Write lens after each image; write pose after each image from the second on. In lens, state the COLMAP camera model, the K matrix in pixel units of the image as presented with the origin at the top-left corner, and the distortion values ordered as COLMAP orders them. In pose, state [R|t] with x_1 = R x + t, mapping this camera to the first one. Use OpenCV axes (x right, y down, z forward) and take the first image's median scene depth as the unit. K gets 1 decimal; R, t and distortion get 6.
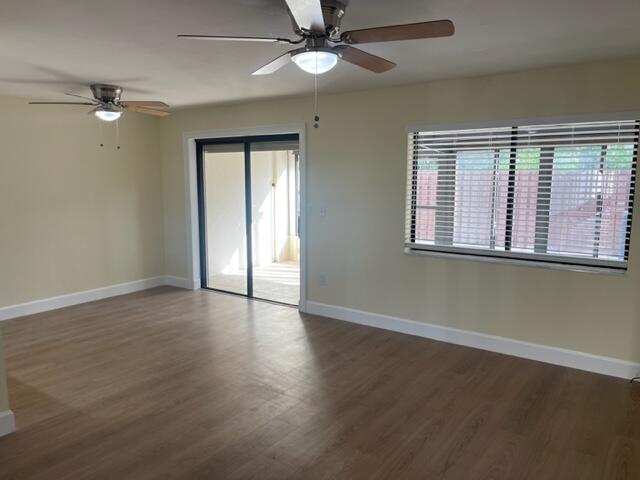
lens RADIAL K [[483.5, 0, 320.0], [0, 483.5, 240.9], [0, 0, 1]] dist [0.028813, -0.015856]
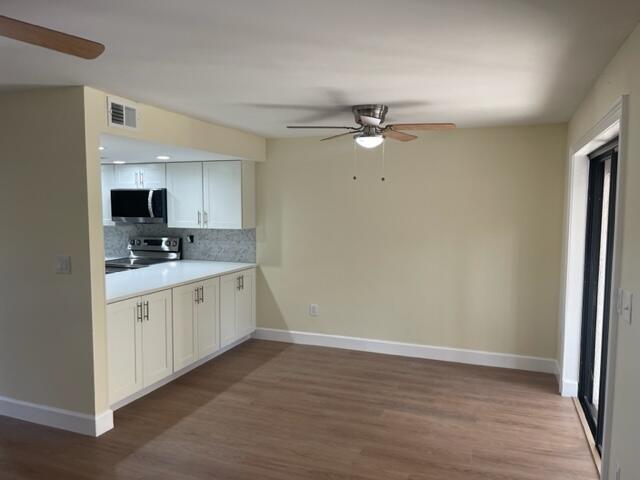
lens RADIAL K [[483.5, 0, 319.8], [0, 483.5, 240.1], [0, 0, 1]] dist [0.028813, -0.015856]
pose [[0.262010, 0.069046, -0.962592, 0.345919], [-0.138806, 0.989763, 0.033214, -0.103729], [0.955031, 0.124911, 0.268911, 0.699683]]
